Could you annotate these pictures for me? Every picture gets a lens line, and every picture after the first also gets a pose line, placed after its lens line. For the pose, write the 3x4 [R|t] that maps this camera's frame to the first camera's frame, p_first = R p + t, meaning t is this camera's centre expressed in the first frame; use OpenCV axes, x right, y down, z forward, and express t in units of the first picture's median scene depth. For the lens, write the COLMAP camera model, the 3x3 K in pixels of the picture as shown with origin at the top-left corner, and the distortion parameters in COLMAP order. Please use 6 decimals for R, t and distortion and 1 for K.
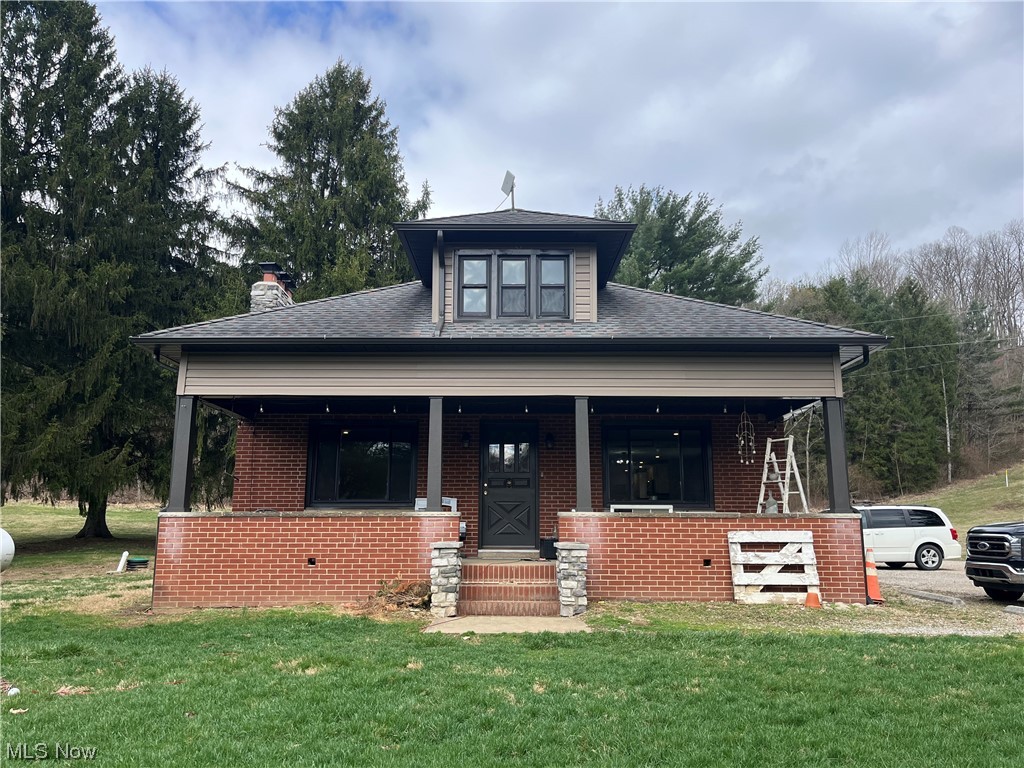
lens RADIAL K [[779.2, 0, 515.5], [0, 779.2, 378.7], [0, 0, 1]] dist [0.064771, -0.083964]
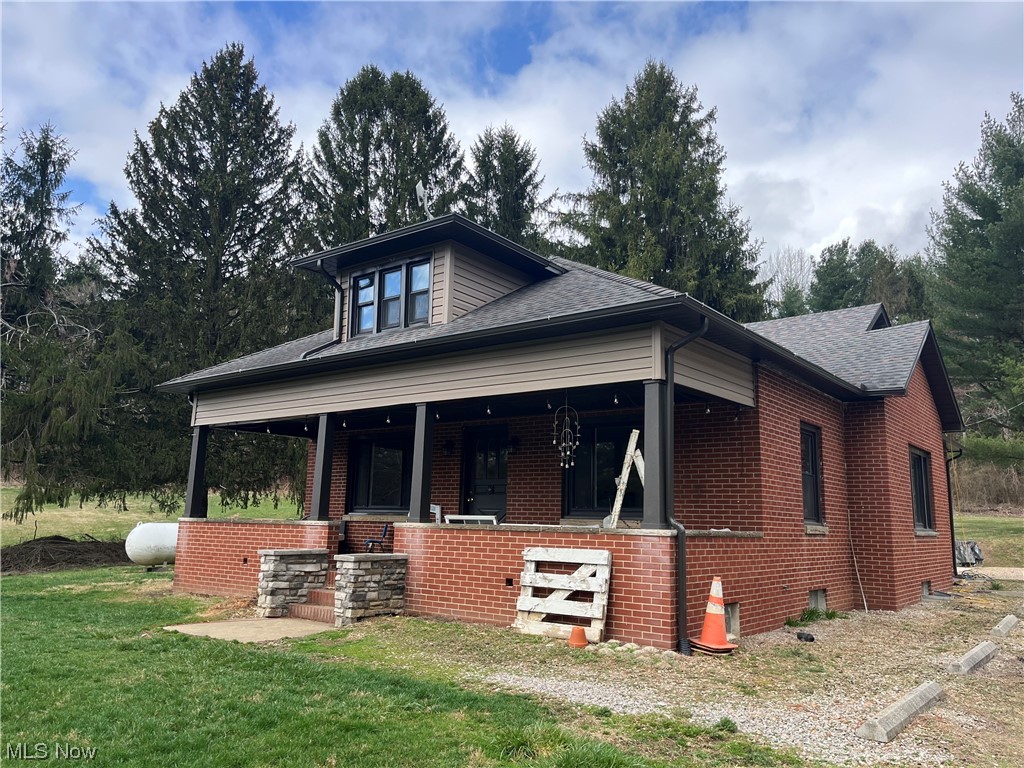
lens RADIAL K [[779.2, 0, 515.5], [0, 779.2, 378.7], [0, 0, 1]] dist [0.064771, -0.083964]
pose [[0.783971, -0.095395, -0.613424, 0.801072], [0.099785, 0.994639, -0.027151, 0.031687], [0.612726, -0.039925, 0.789287, 0.318103]]
